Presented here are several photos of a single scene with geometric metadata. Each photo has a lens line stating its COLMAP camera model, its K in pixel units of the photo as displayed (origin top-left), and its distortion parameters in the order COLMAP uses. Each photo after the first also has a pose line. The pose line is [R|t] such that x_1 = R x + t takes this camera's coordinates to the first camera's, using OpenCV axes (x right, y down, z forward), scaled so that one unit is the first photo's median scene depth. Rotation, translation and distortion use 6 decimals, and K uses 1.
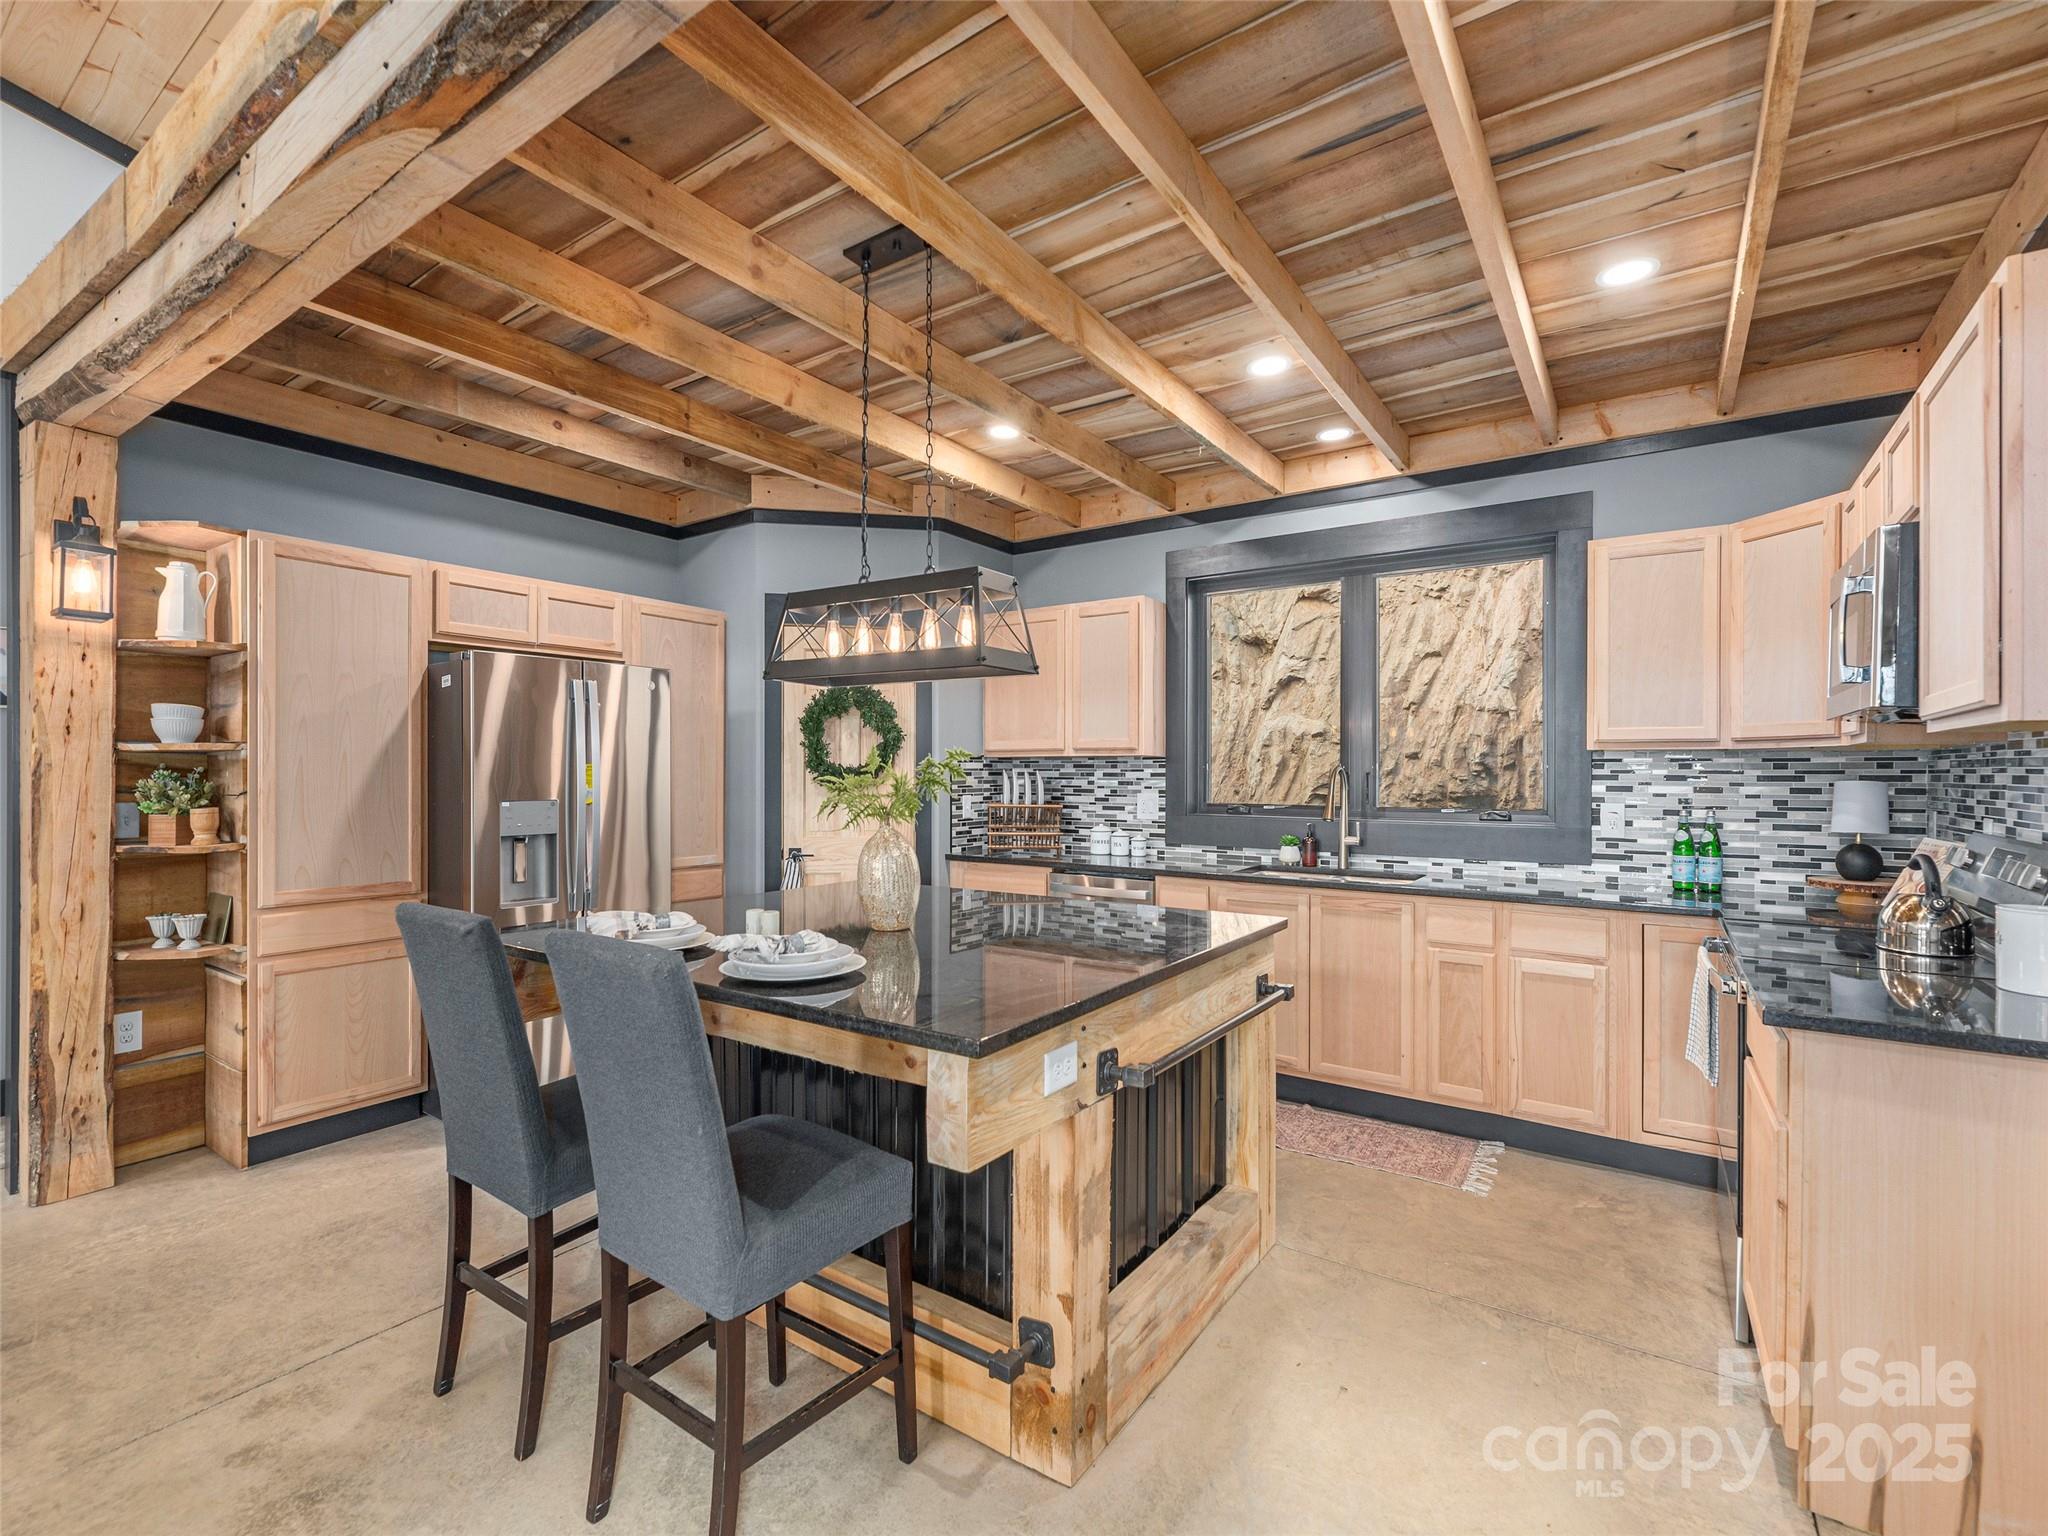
lens RADIAL K [[935.2, 0, 1023.1], [0, 935.2, 763.8], [0, 0, 1]] dist [0.004697, 0.000084]
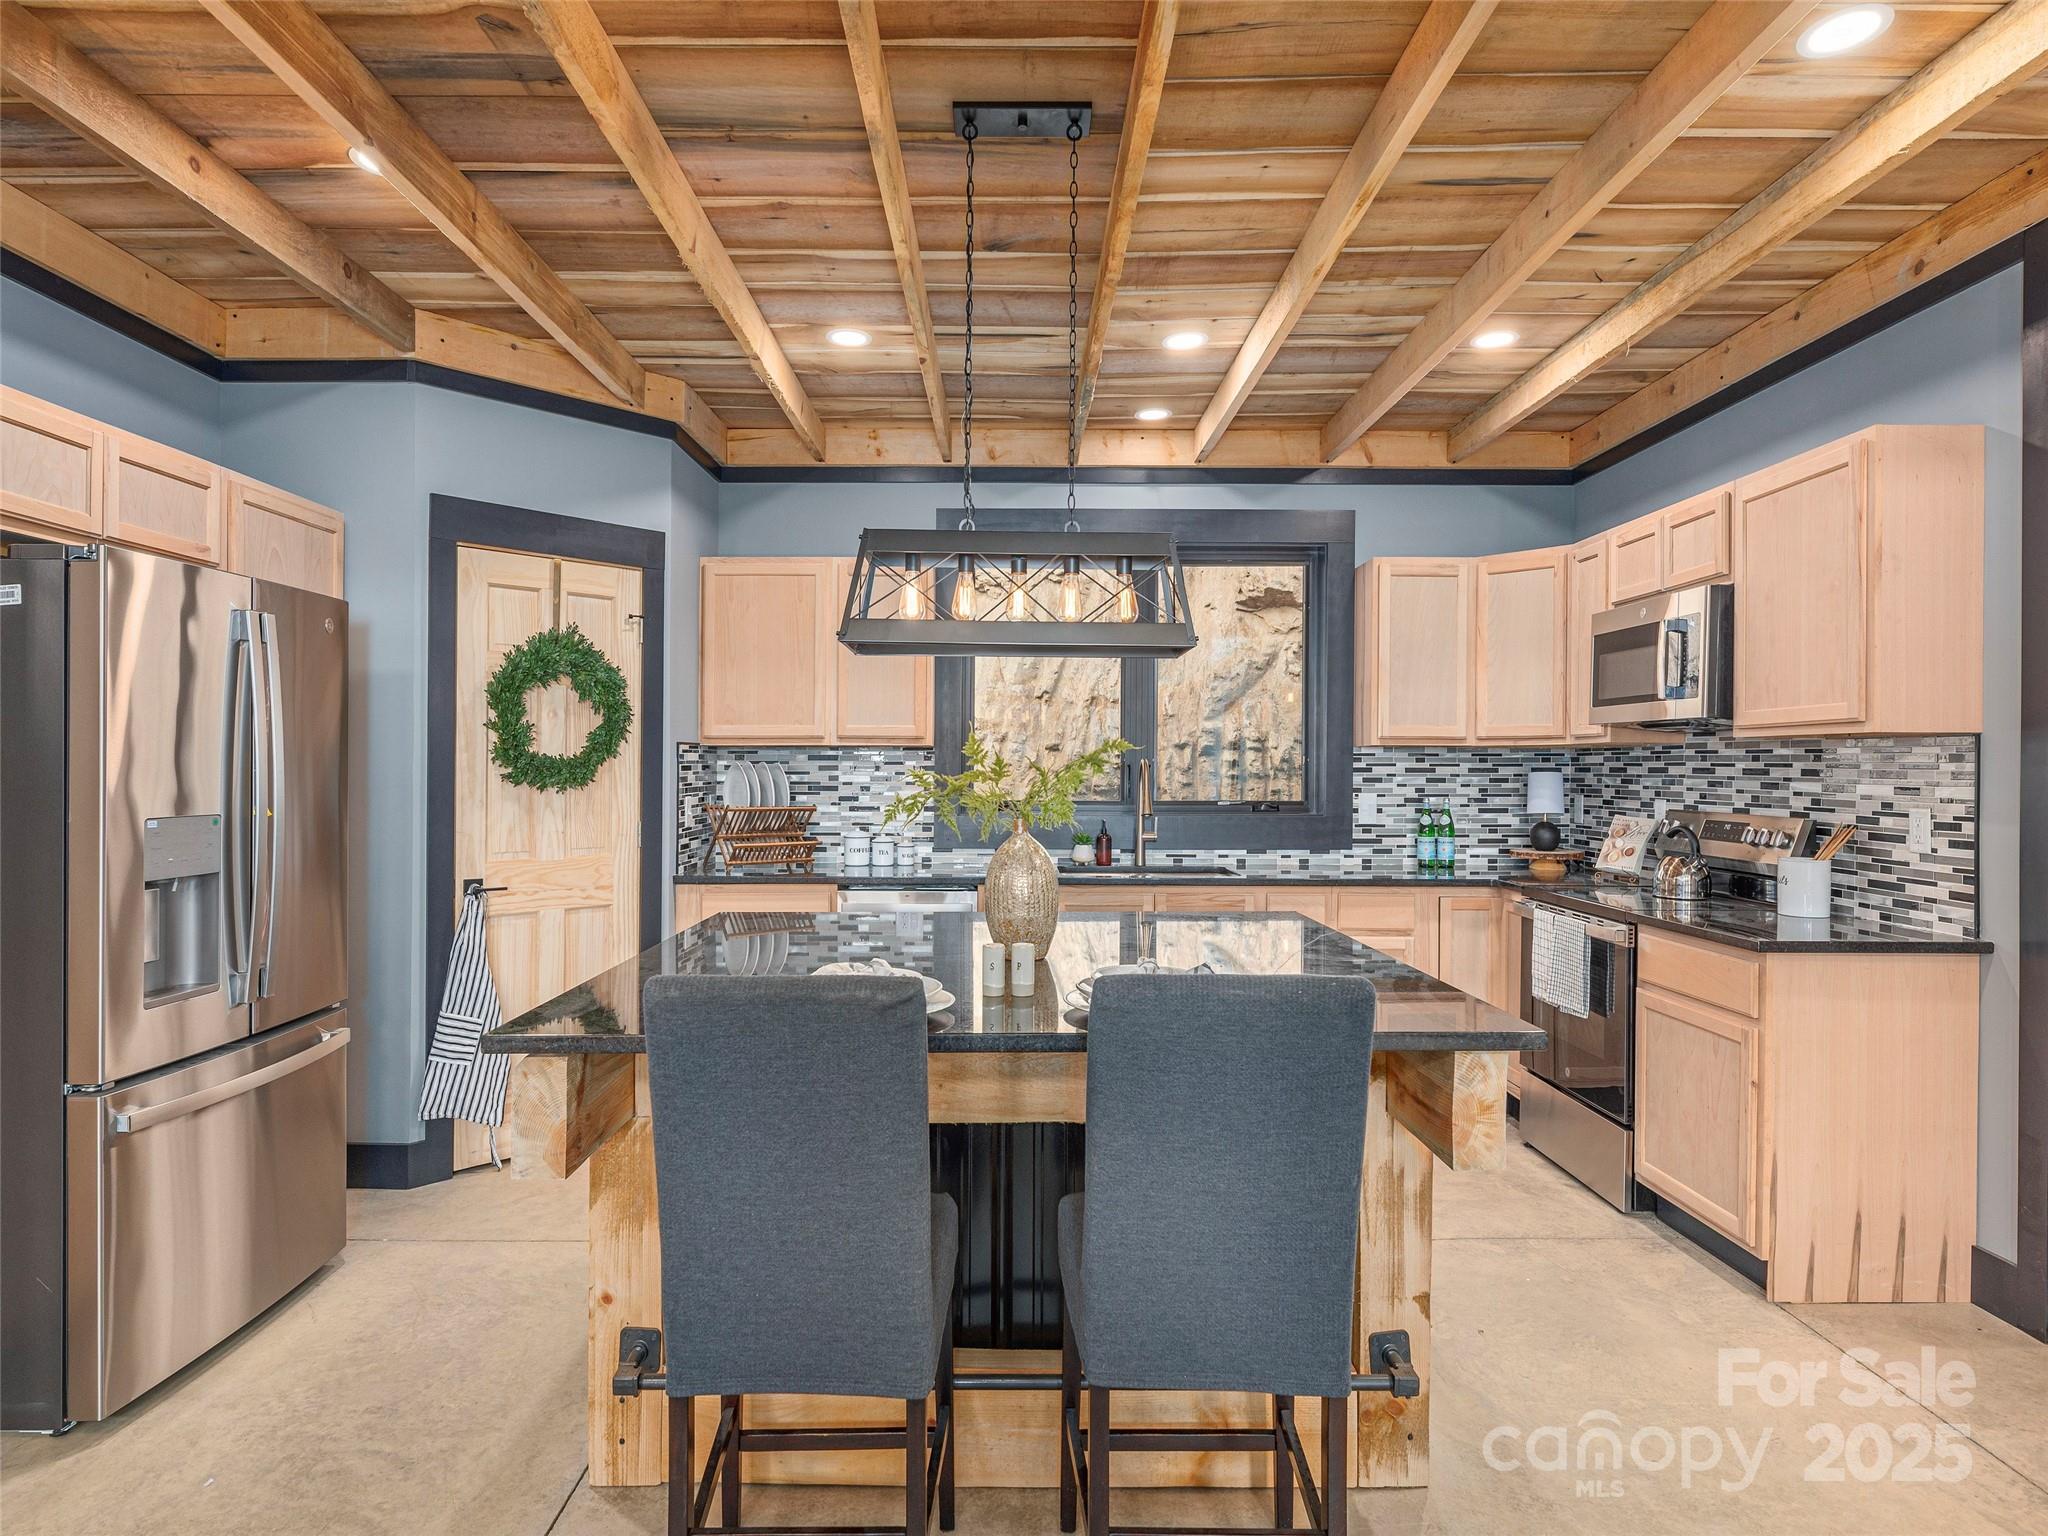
lens RADIAL K [[1147.1, 0, 1012.5], [0, 1147.1, 758.8], [0, 0, 1]] dist [0.014809, -0.000548]
pose [[0.815860, 0.002160, 0.578245, -0.470992], [-0.004937, 0.999983, 0.003230, -0.000806], [-0.578228, -0.005491, 0.815857, 0.119746]]
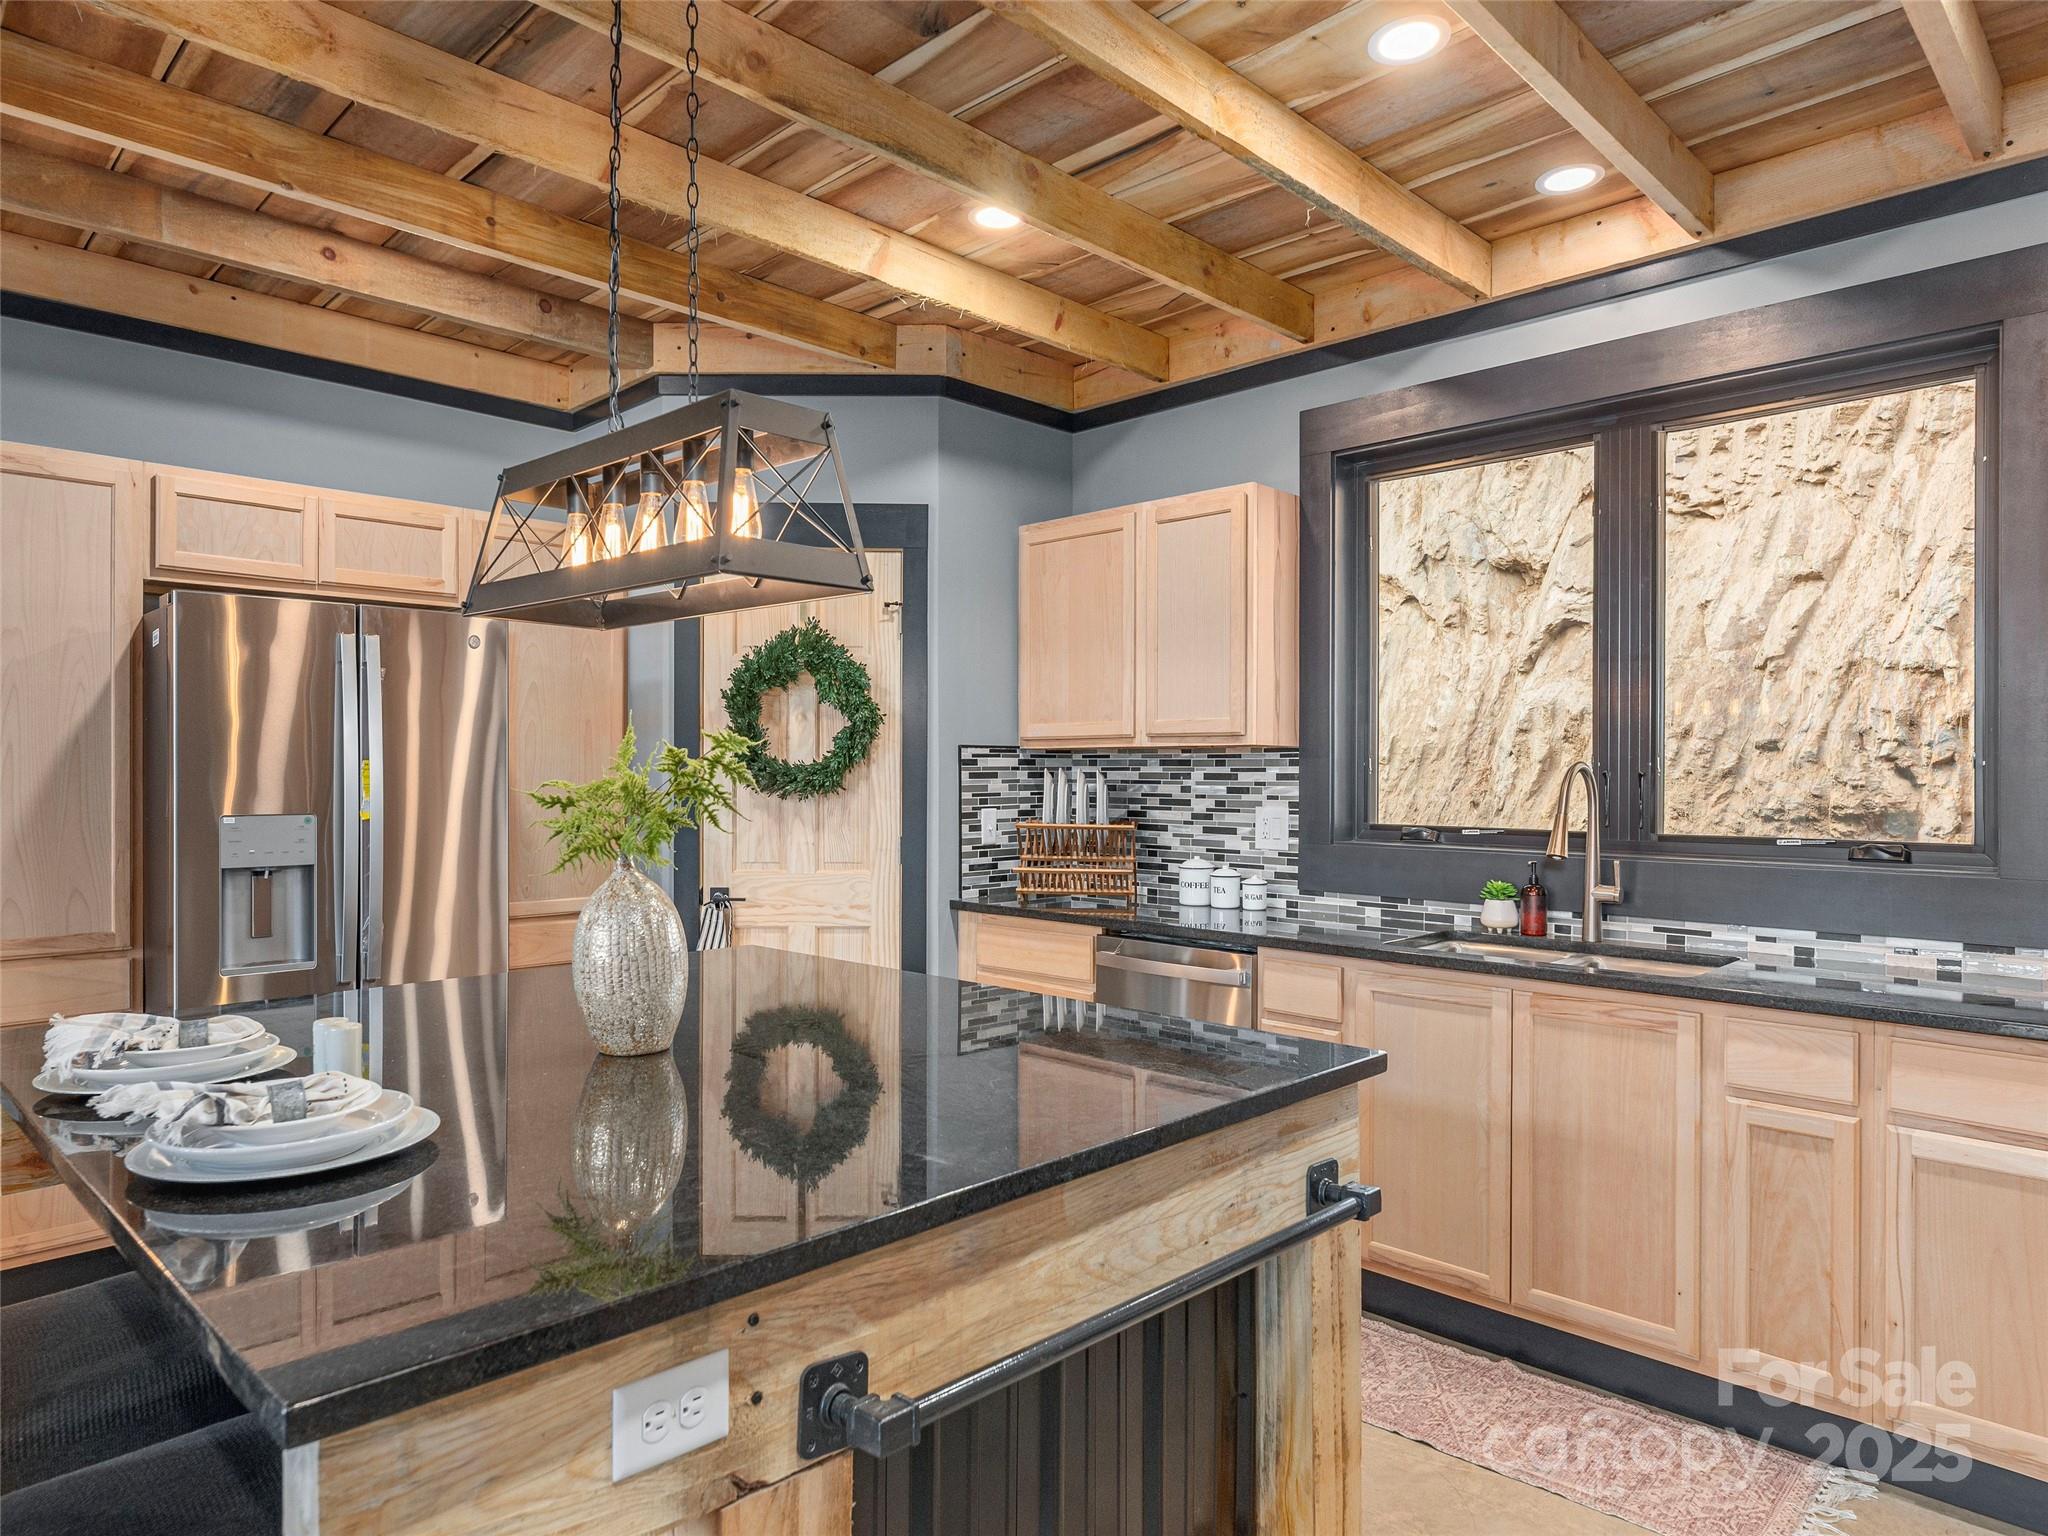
lens RADIAL K [[1267.1, 0, 1023.7], [0, 1267.1, 764.5], [0, 0, 1]] dist [0.002225, -0.000732]
pose [[0.984529, -0.000574, -0.175220, 0.142601], [0.001080, 0.999996, 0.002790, 0.001390], [0.175217, -0.002936, 0.984525, 0.184554]]
